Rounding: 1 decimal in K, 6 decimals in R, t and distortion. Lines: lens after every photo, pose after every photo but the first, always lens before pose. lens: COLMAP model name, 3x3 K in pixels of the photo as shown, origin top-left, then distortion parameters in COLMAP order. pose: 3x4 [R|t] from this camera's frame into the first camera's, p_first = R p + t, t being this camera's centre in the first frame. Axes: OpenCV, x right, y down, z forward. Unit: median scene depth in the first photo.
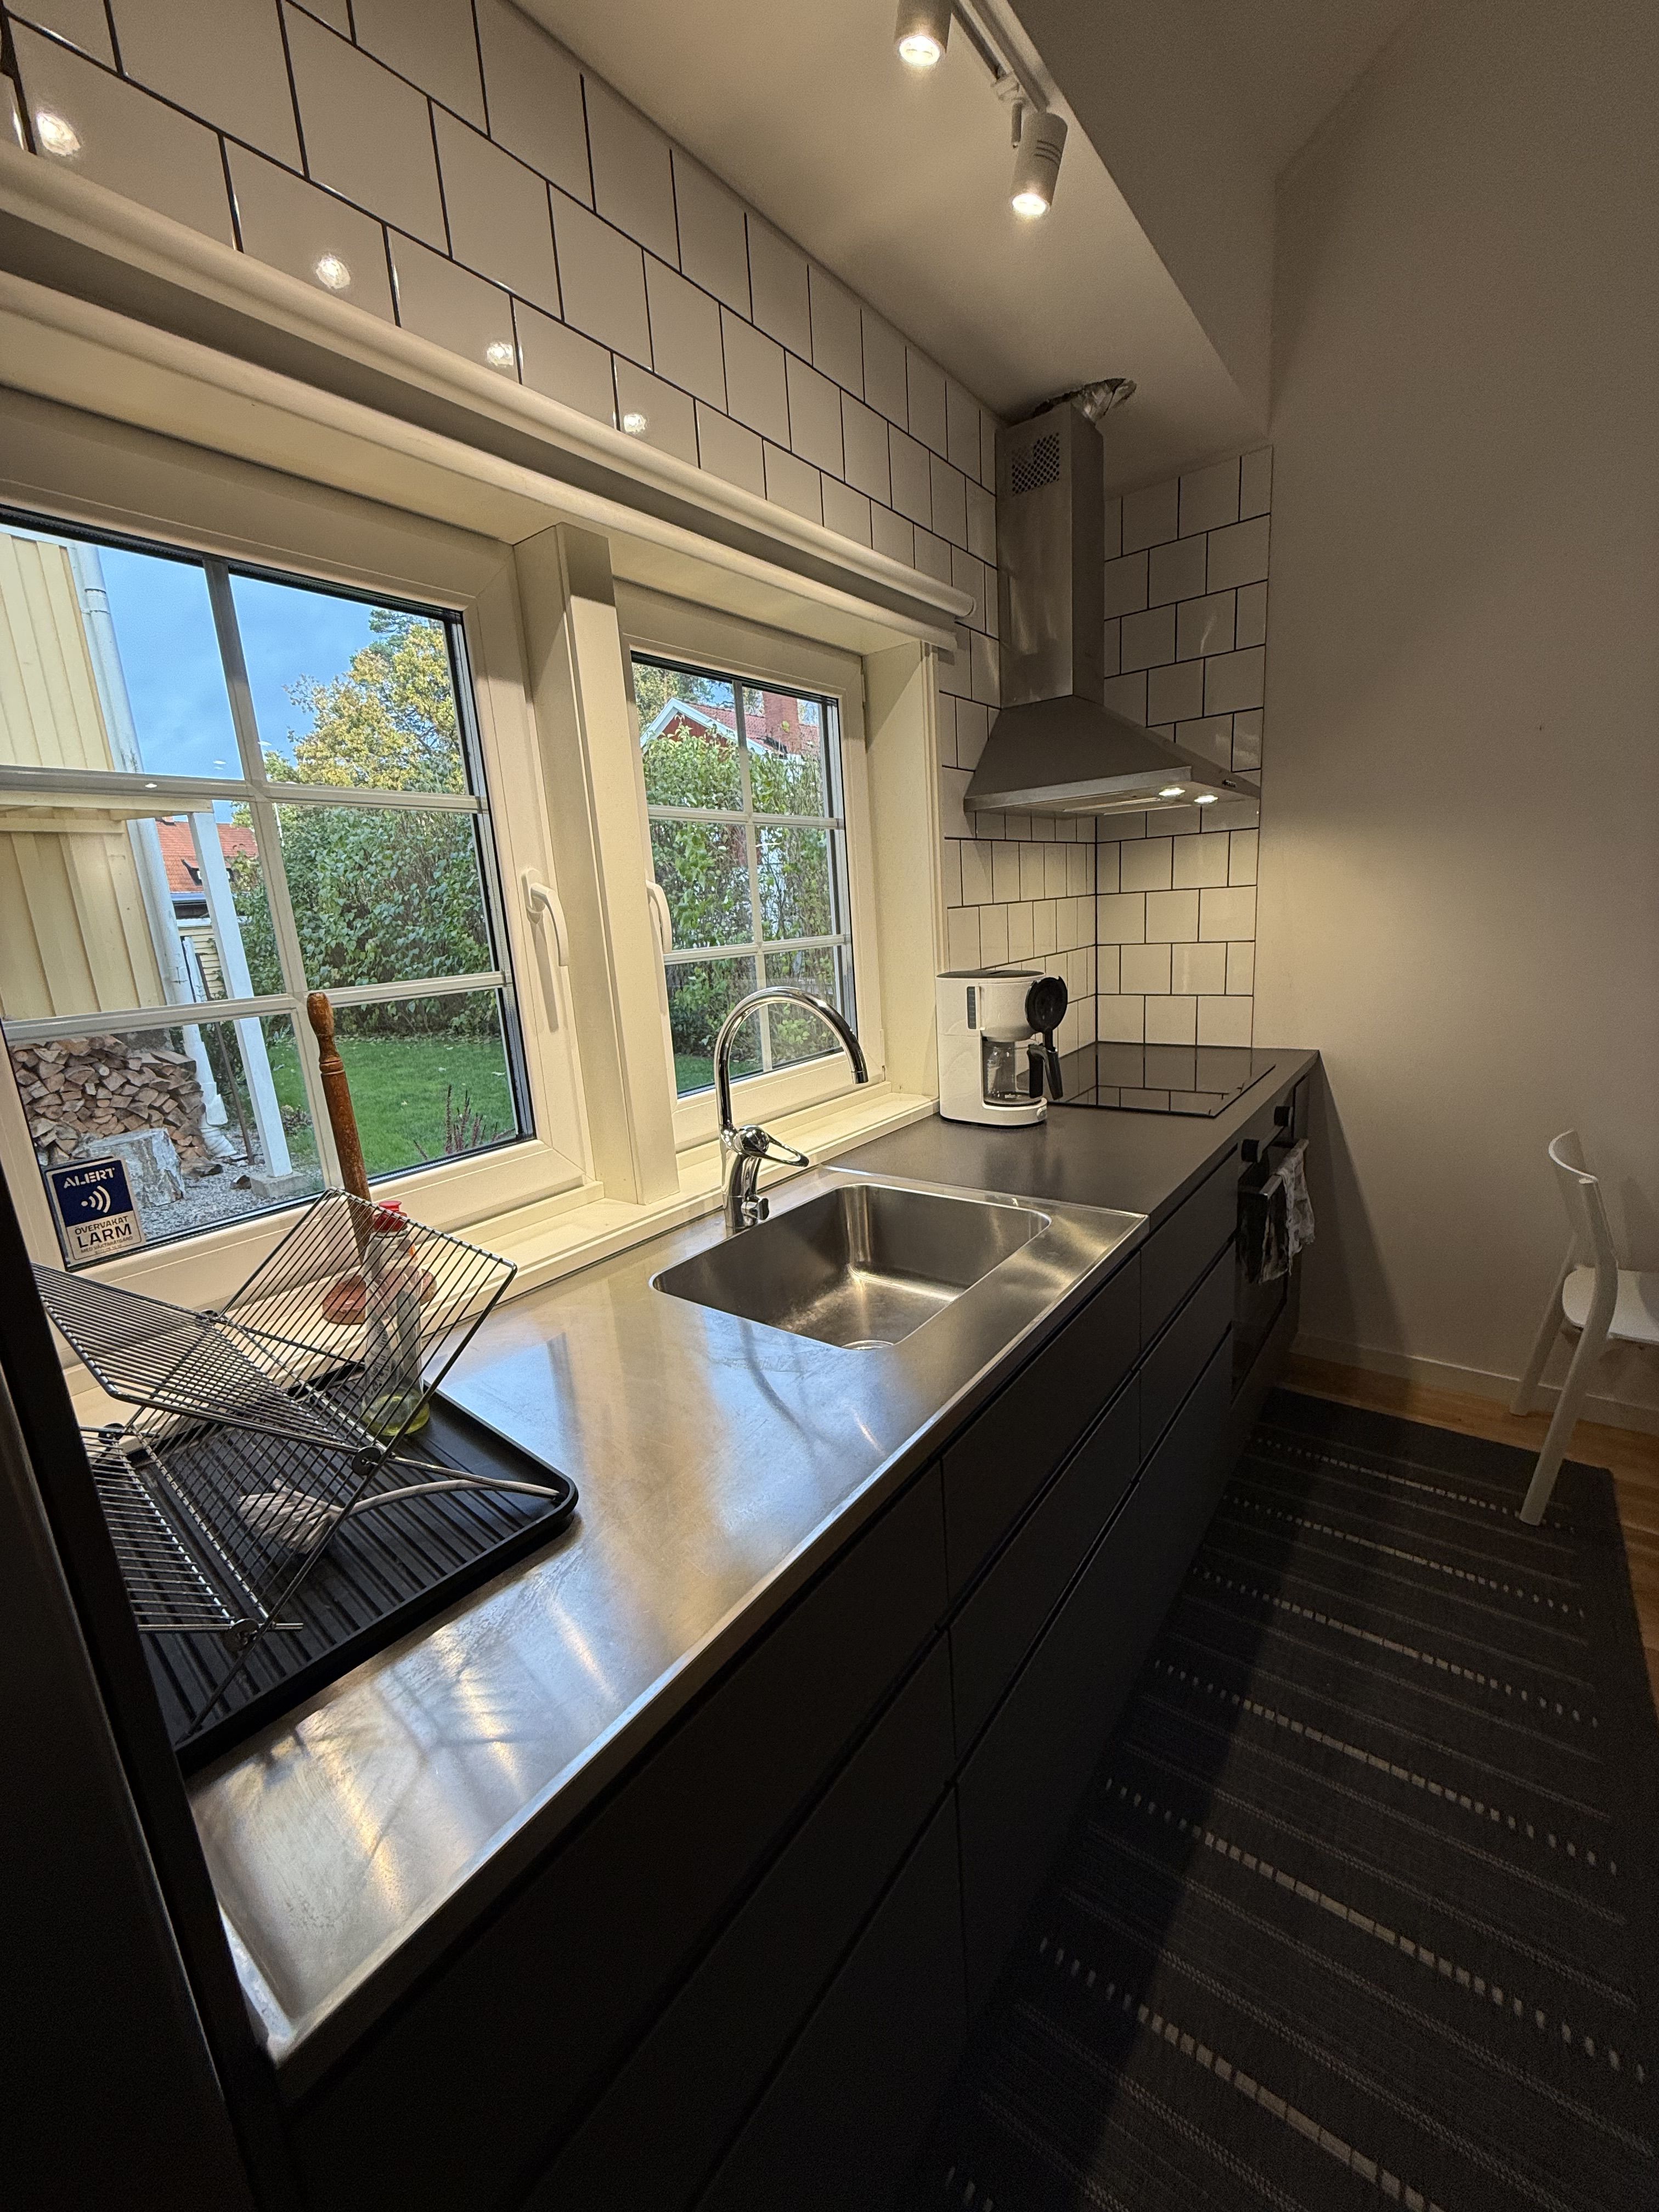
lens RADIAL K [[880.3, 0, 836.4], [0, 880.3, 1091.7], [0, 0, 1]] dist [-0.000513, -0.000242]
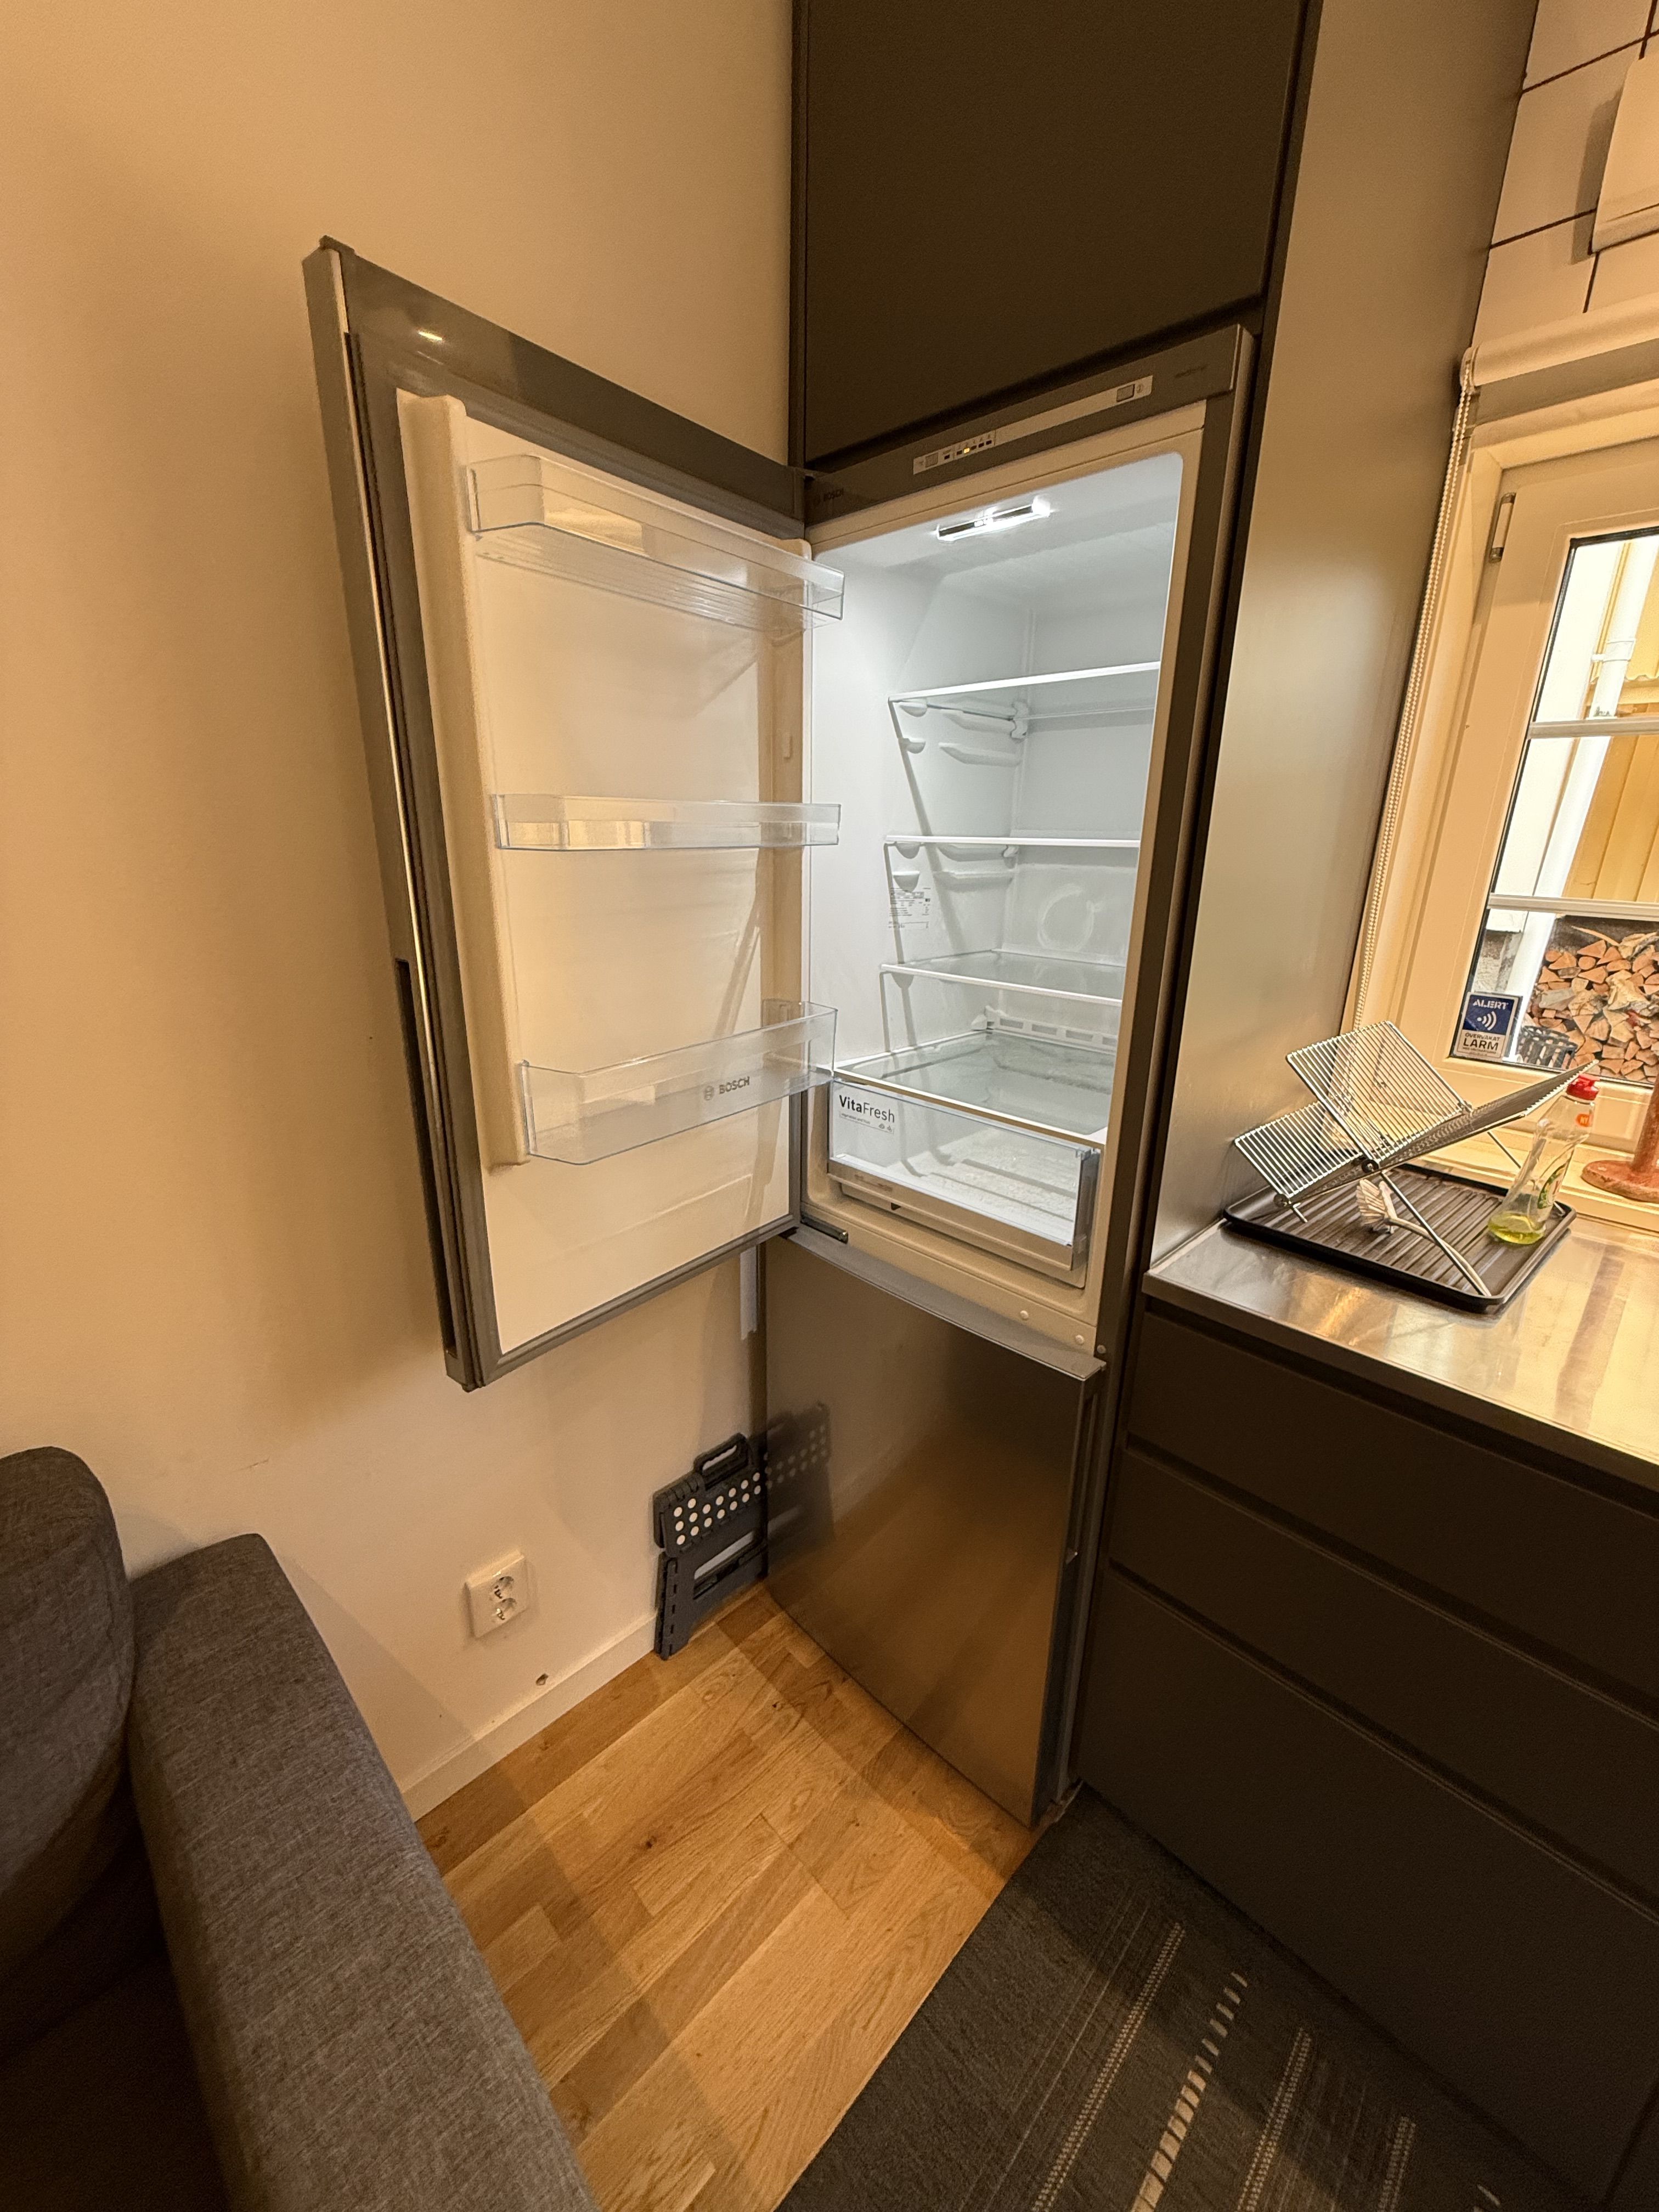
lens RADIAL K [[879.4, 0, 829.5], [0, 879.4, 1106.0], [0, 0, 1]] dist [0.000491, 0.000052]
pose [[-0.149036, 0.342937, -0.927460, 0.676383], [-0.219030, 0.903188, 0.369158, -0.046393], [0.964269, 0.258160, -0.059494, 0.038754]]
